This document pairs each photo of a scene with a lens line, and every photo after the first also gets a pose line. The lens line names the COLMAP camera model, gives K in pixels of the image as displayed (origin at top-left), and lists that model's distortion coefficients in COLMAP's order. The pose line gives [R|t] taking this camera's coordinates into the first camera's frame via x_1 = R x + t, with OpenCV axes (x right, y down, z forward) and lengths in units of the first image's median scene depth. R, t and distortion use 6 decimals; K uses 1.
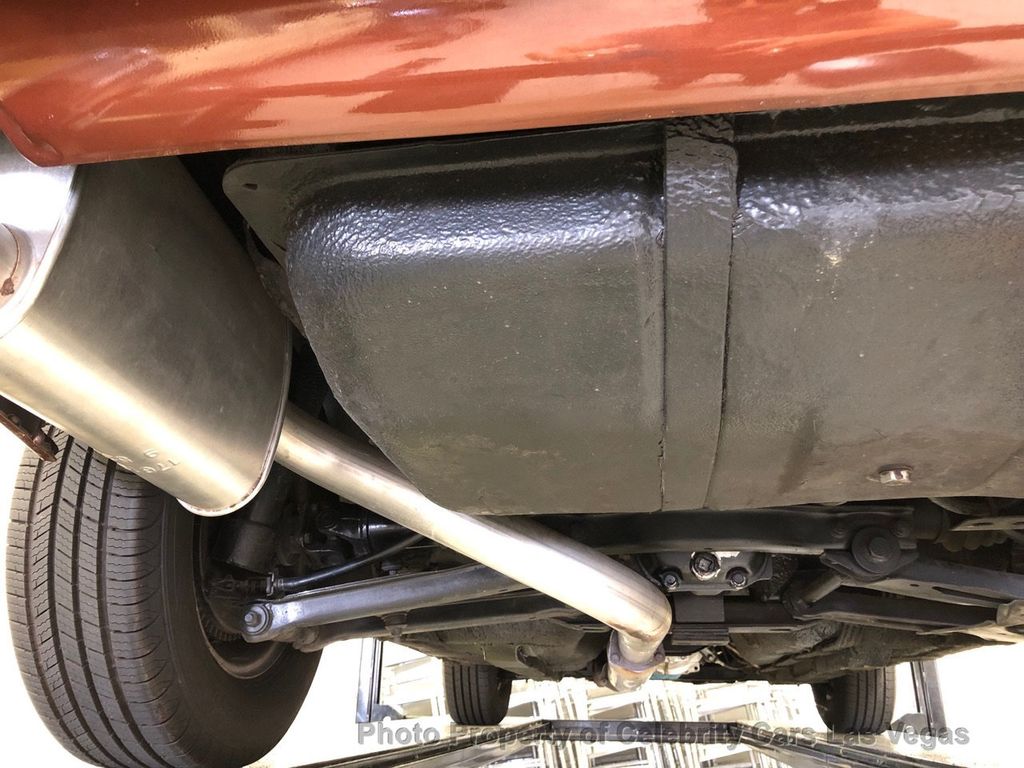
lens RADIAL K [[844.2, 0, 509.7], [0, 844.2, 387.8], [0, 0, 1]] dist [-0.010495, 0.015921]
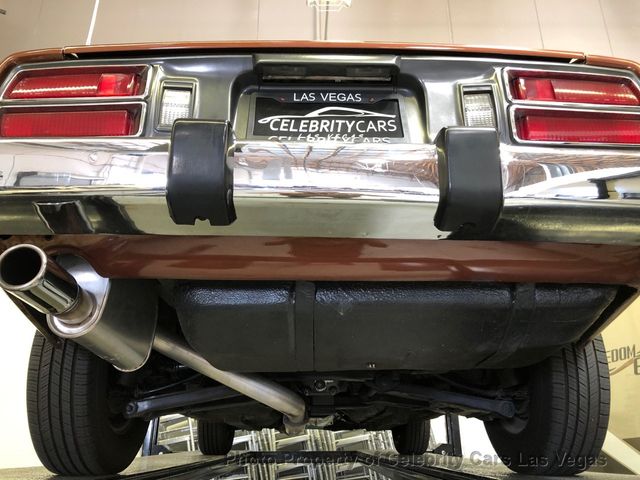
lens RADIAL K [[527.6, 0, 319.5], [0, 527.6, 237.3], [0, 0, 1]] dist [-0.010495, 0.015921]
pose [[0.987338, 0.040338, 0.153417, -0.010516], [-0.038383, 0.999140, -0.015688, -0.077643], [-0.153918, 0.009601, 0.988037, -0.207977]]
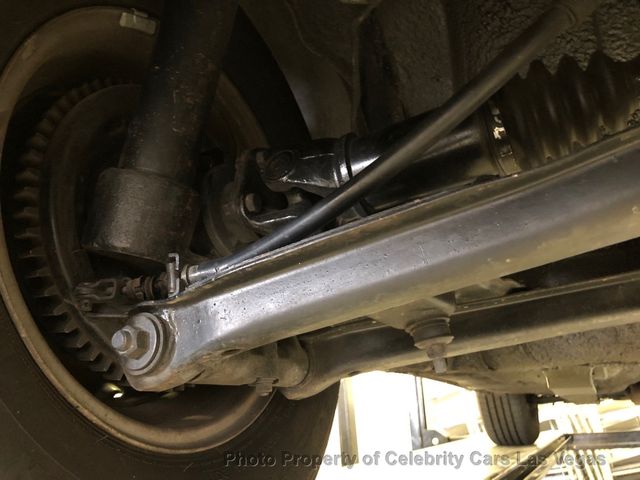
lens RADIAL K [[527.6, 0, 320.7], [0, 527.6, 239.7], [0, 0, 1]] dist [-0.010495, 0.015921]
pose [[0.943437, -0.164512, -0.287859, -0.042319], [0.171434, 0.985195, -0.001178, 0.092165], [0.283791, -0.048237, 0.957672, 0.292566]]
